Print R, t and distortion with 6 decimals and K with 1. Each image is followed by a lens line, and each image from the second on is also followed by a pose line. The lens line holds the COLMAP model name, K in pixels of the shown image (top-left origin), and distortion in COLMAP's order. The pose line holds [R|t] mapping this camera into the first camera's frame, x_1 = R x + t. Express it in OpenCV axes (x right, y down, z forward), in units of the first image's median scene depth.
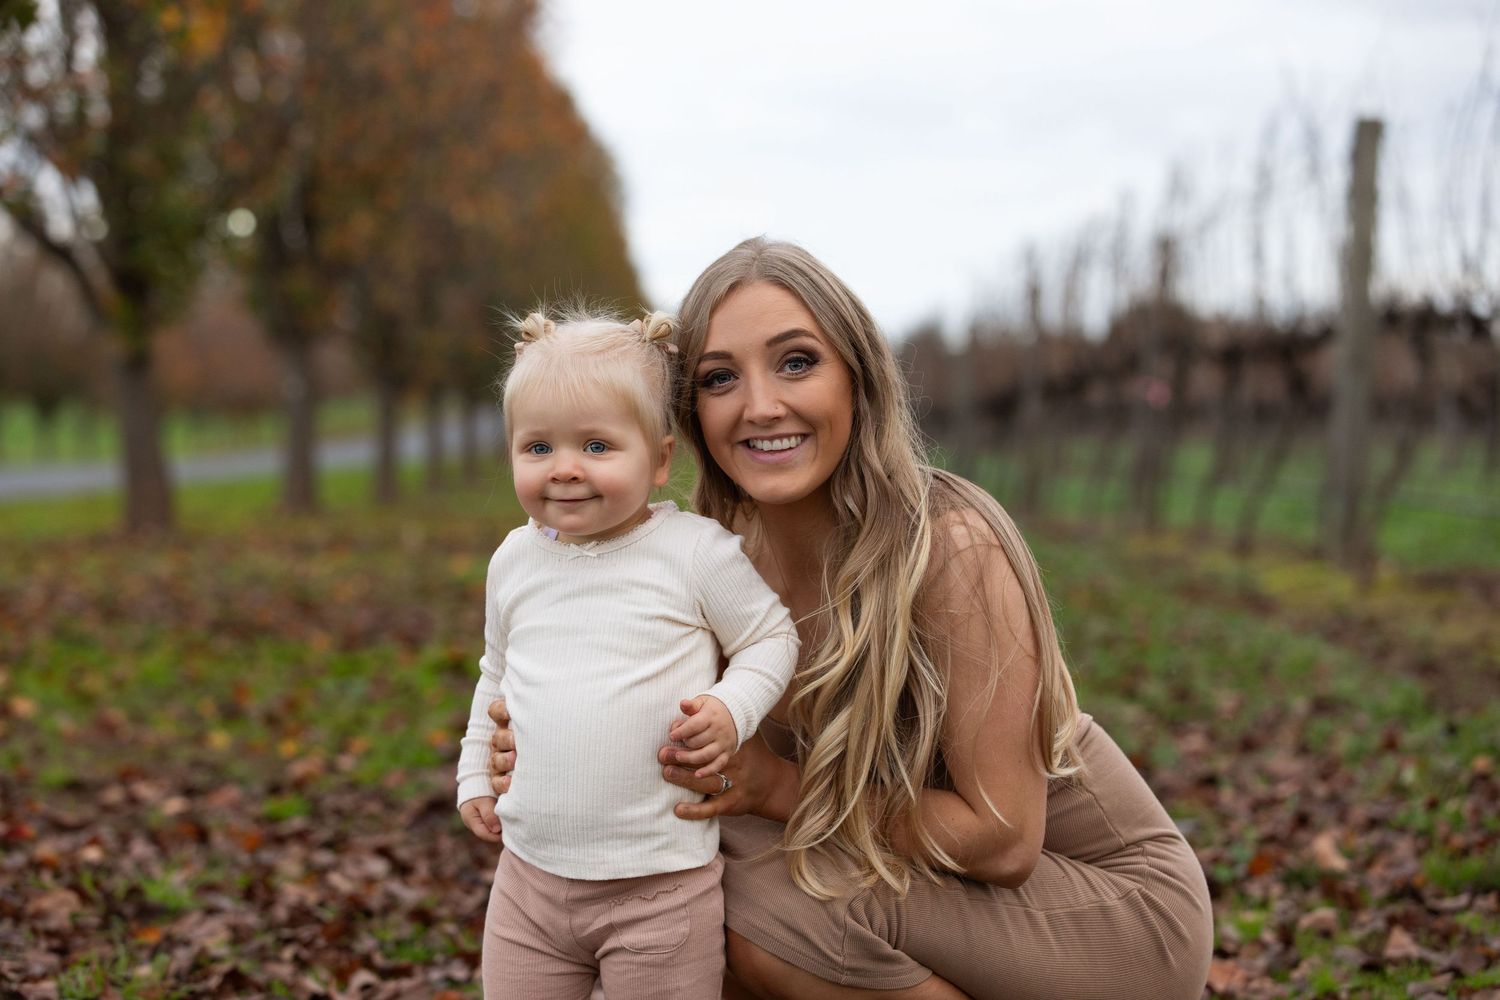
lens RADIAL K [[4187.1, 0, 750.0], [0, 4187.1, 500.0], [0, 0, 1]] dist [0.015951, 0.091778]
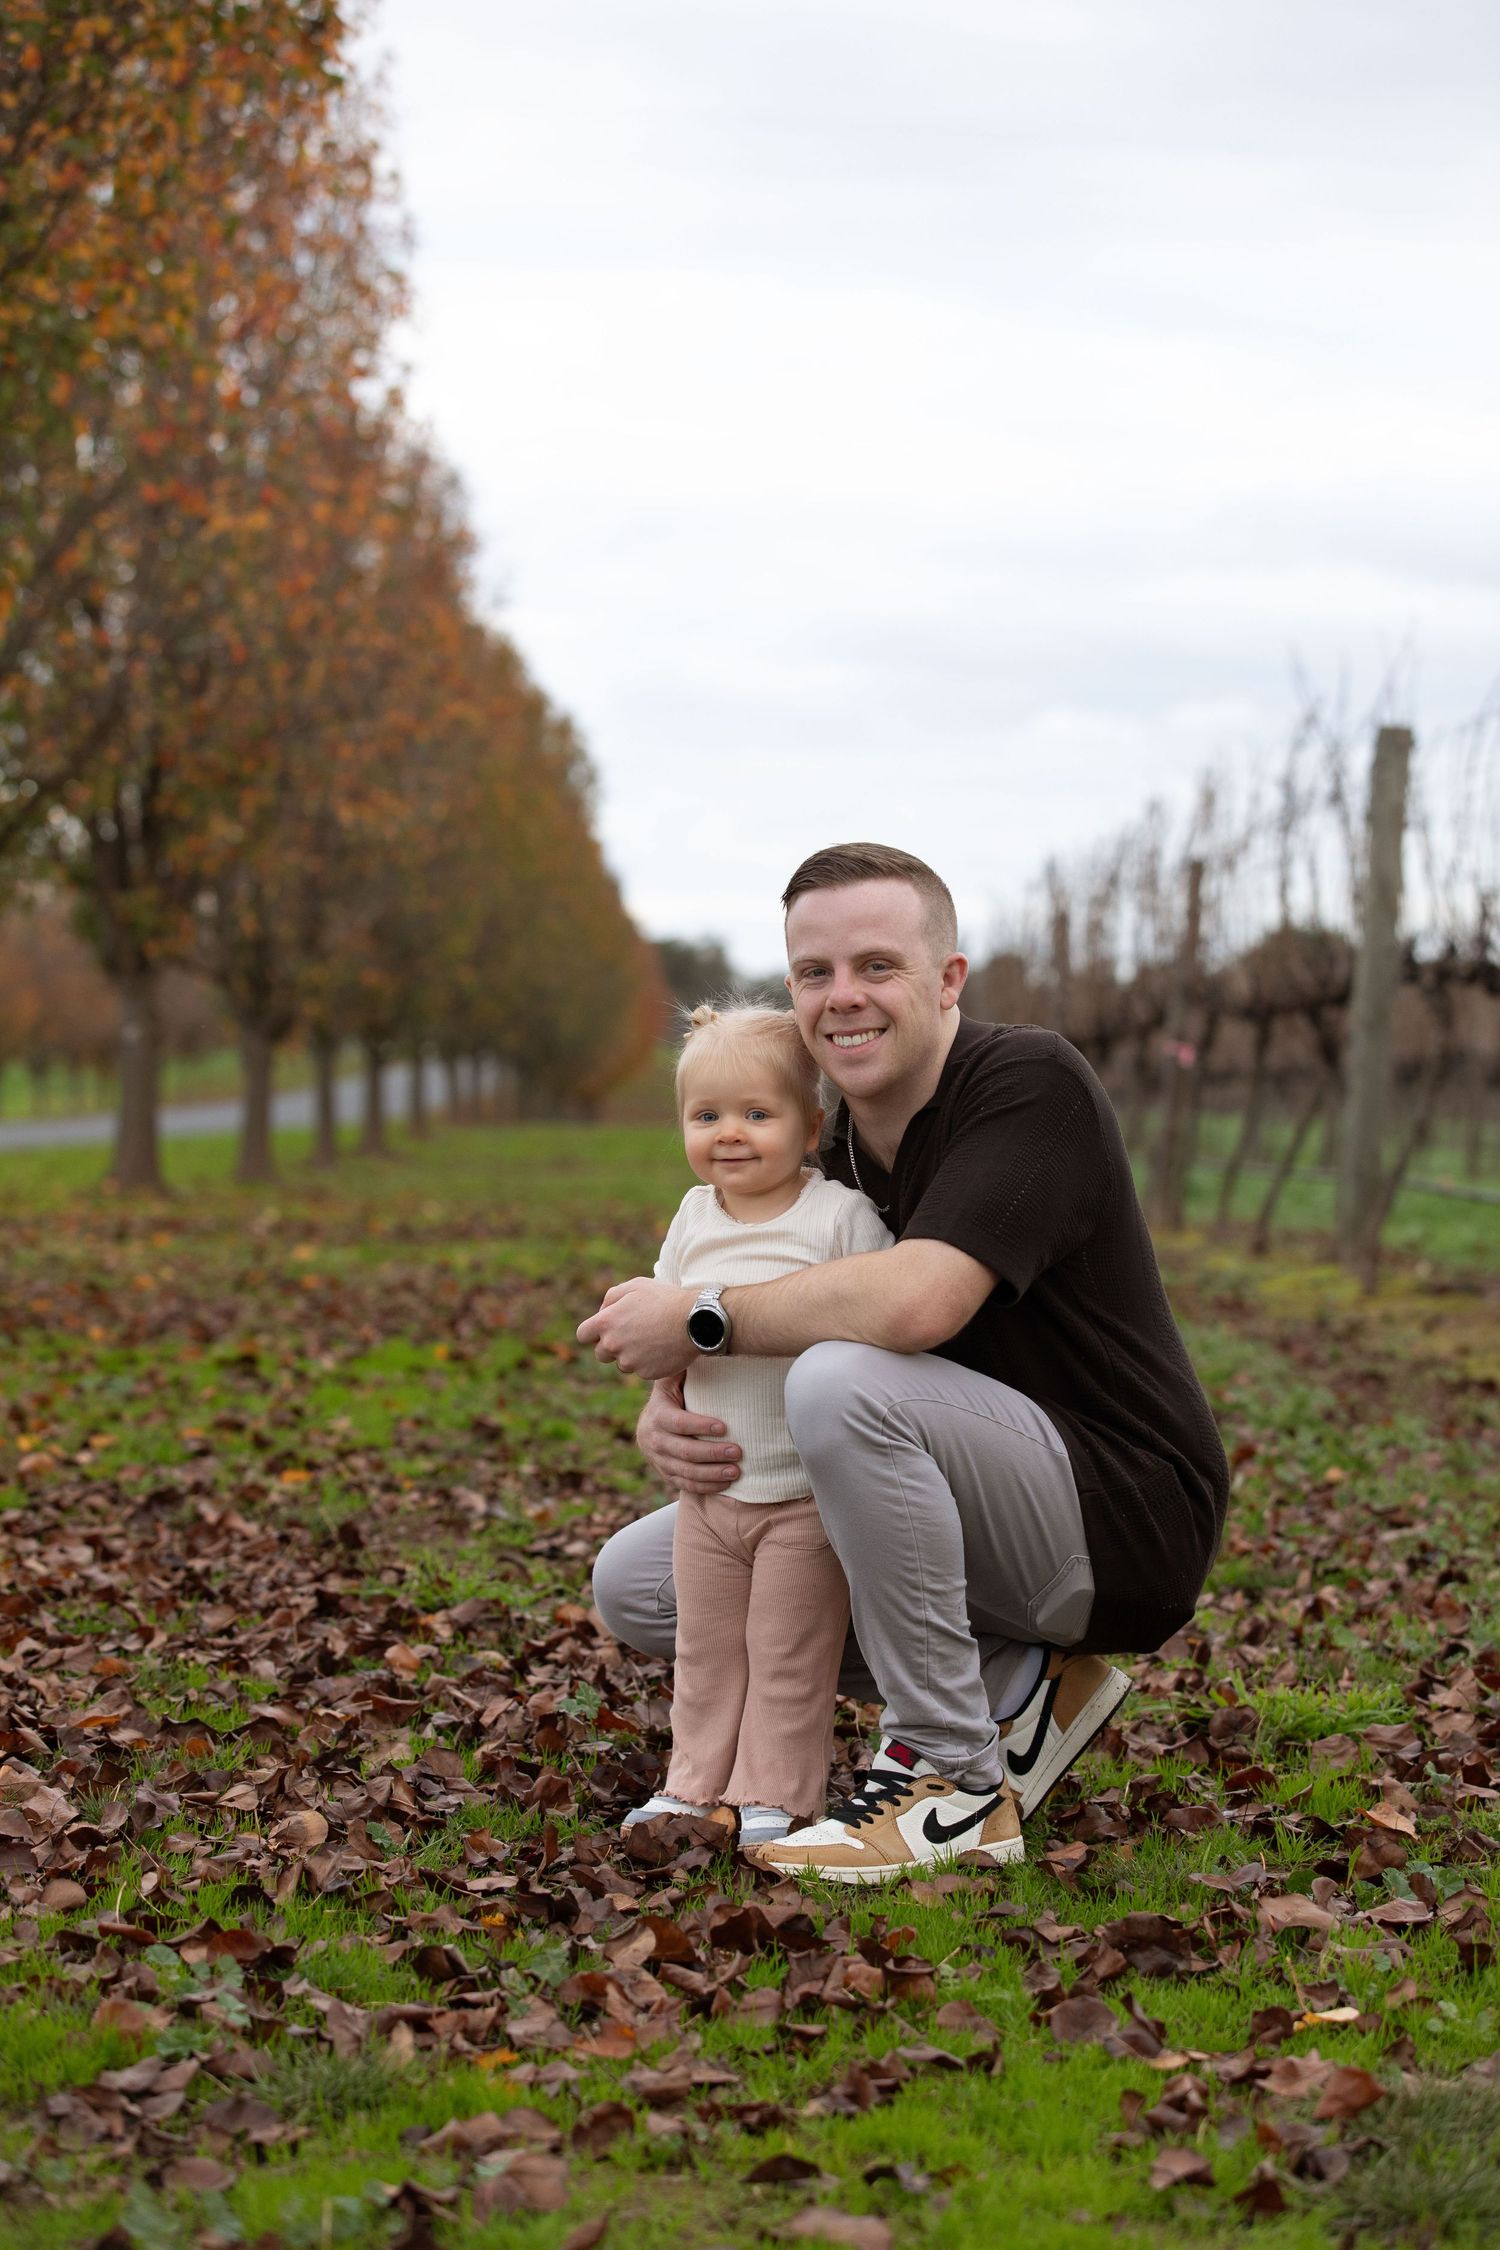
lens RADIAL K [[5738.4, 0, 750.0], [0, 5738.4, 1125.0], [0, 0, 1]] dist [-0.033119, 0.067292]
pose [[0.999826, 0.012352, -0.013990, 0.035685], [-0.012501, 0.999865, -0.010636, 0.001070], [0.013857, 0.010809, 0.999846, -0.133835]]
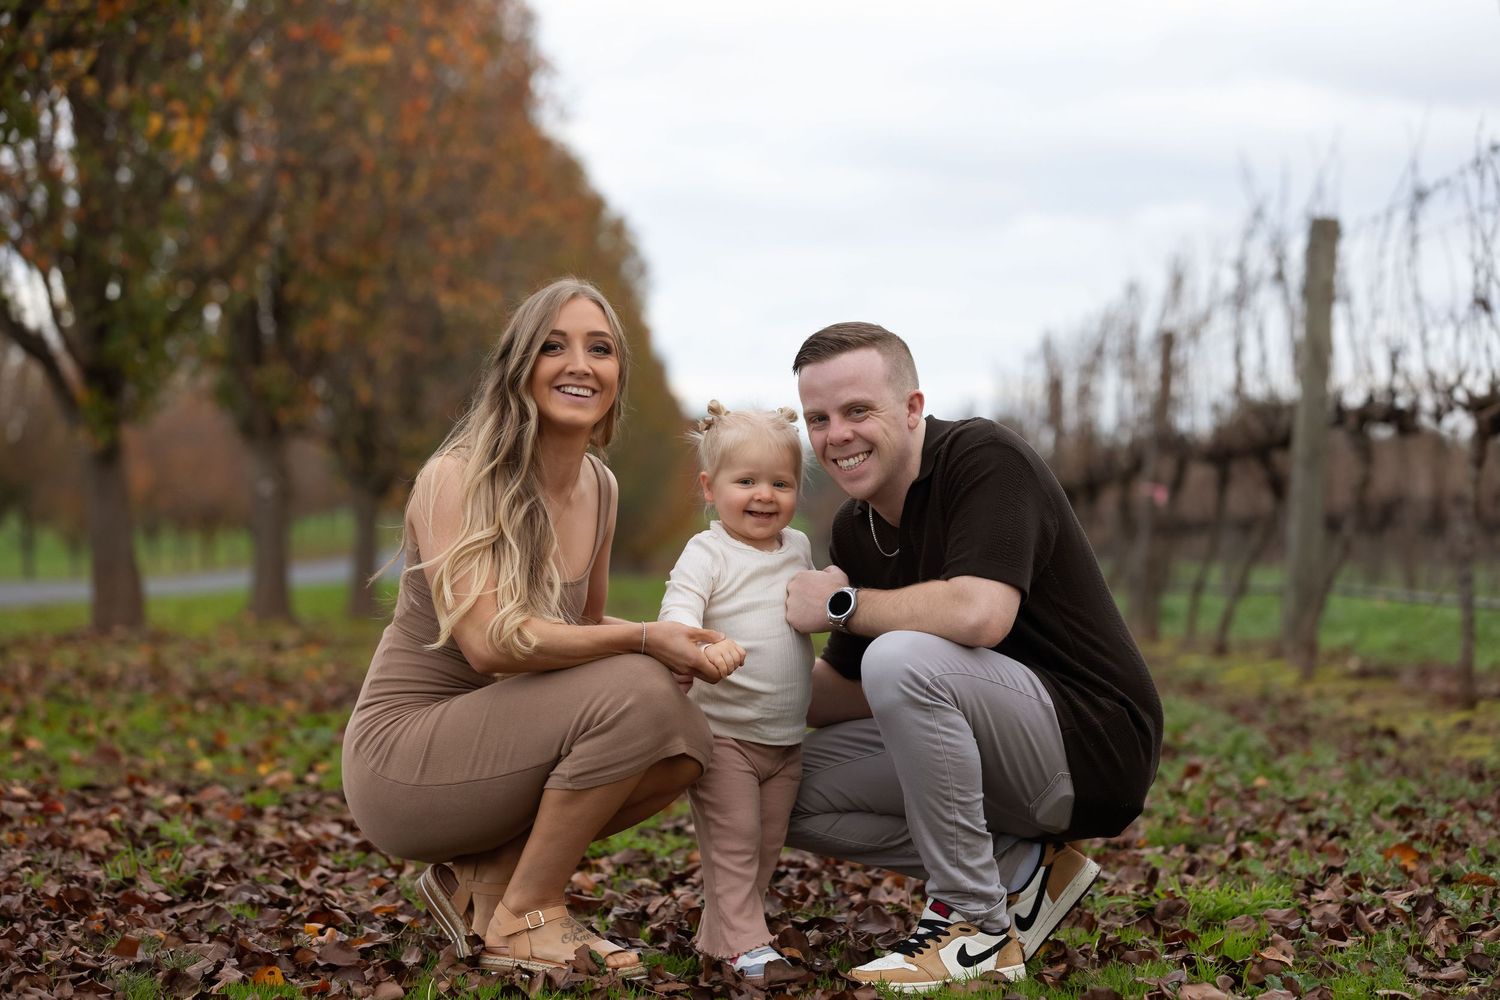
lens RADIAL K [[5386.7, 0, 750.0], [0, 5386.7, 500.0], [0, 0, 1]] dist [0.108447, 0.094418]
pose [[0.999828, 0.005345, -0.017767, 0.030793], [-0.005864, 0.999554, -0.029296, 0.015448], [0.017602, 0.029396, 0.999413, -0.299143]]
